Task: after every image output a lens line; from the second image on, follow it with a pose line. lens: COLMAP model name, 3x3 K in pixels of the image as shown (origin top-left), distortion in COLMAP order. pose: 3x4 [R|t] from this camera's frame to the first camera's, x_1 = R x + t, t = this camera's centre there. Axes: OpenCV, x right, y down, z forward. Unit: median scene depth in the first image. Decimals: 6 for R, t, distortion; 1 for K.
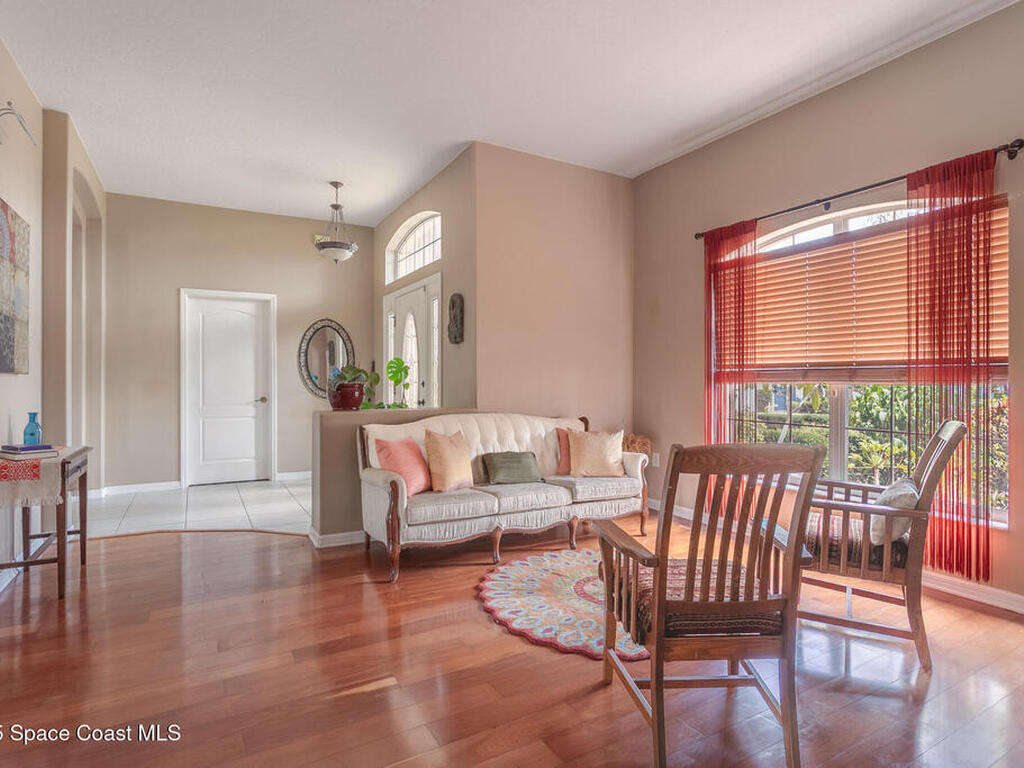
lens RADIAL K [[570.8, 0, 512.0], [0, 570.8, 384.0], [0, 0, 1]] dist [-0.019128, -0.001612]
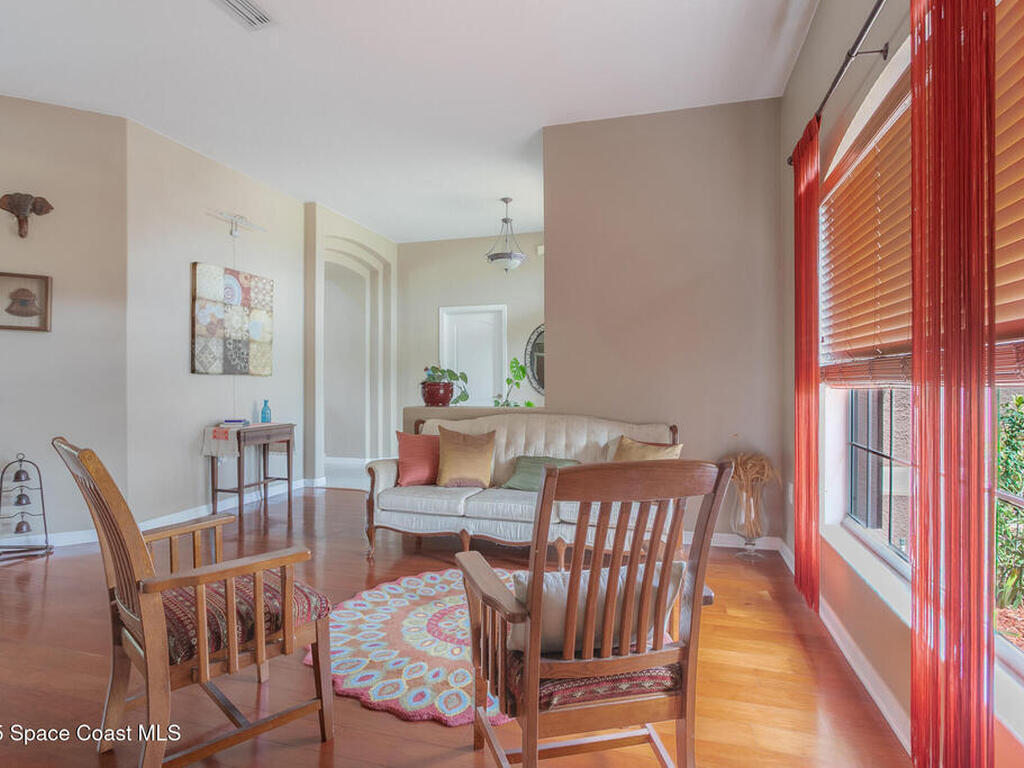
lens RADIAL K [[570.8, 0, 512.0], [0, 570.8, 384.0], [0, 0, 1]] dist [-0.019128, -0.001612]
pose [[0.664744, 0.003466, -0.747063, 0.652523], [-0.003160, 0.999993, 0.001828, -0.000137], [0.747064, 0.001145, 0.664751, 0.357814]]
